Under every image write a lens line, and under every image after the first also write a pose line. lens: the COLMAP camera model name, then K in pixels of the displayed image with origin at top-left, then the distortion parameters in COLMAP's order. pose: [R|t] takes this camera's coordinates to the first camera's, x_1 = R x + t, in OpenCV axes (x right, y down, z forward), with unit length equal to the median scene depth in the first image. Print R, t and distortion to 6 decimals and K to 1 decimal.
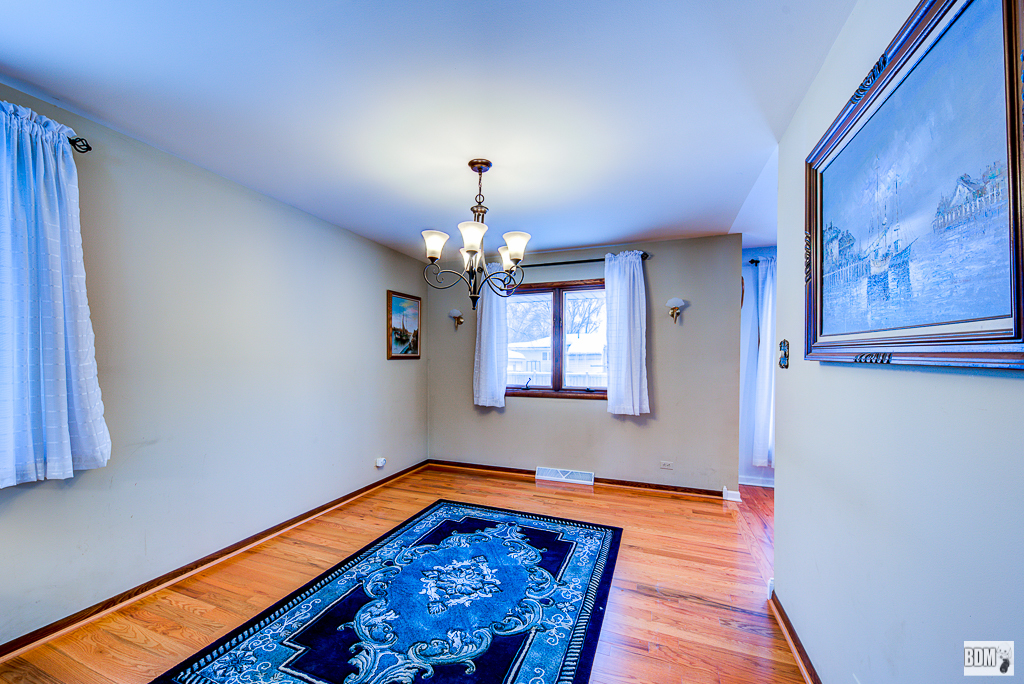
lens RADIAL K [[402.9, 0, 494.9], [0, 402.9, 363.8], [0, 0, 1]] dist [0.001093, -0.009121]
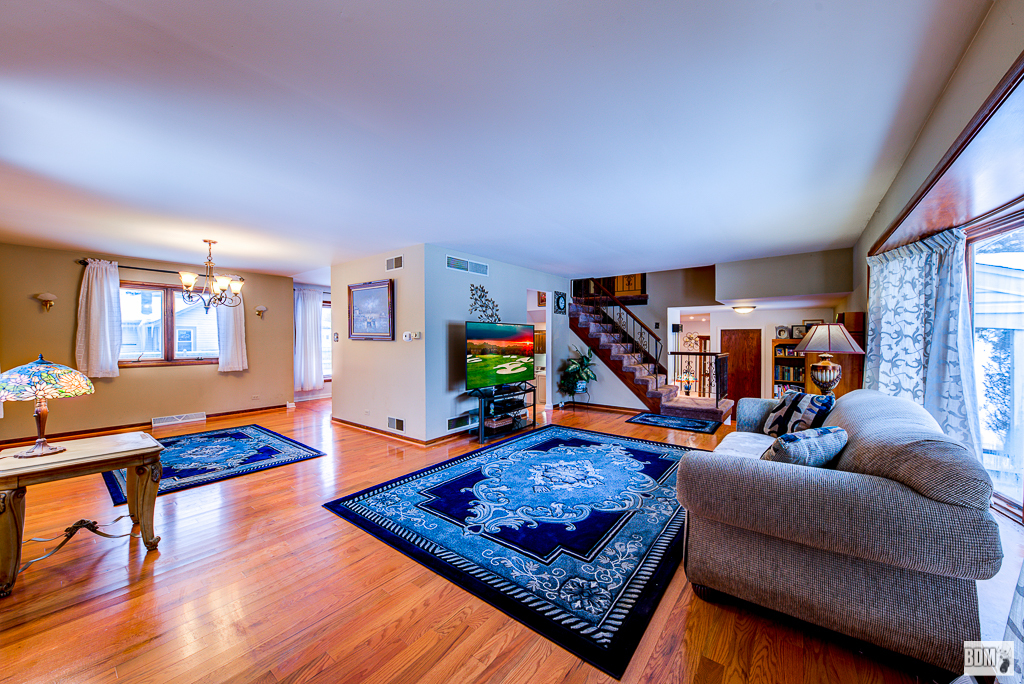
lens RADIAL K [[363.6, 0, 518.0], [0, 363.6, 344.5], [0, 0, 1]] dist [0.019985, -0.011015]
pose [[0.265098, -0.016693, 0.964077, -0.885930], [0.011745, 0.999832, 0.014082, 0.005315], [-0.964150, 0.007590, 0.265249, -0.601701]]
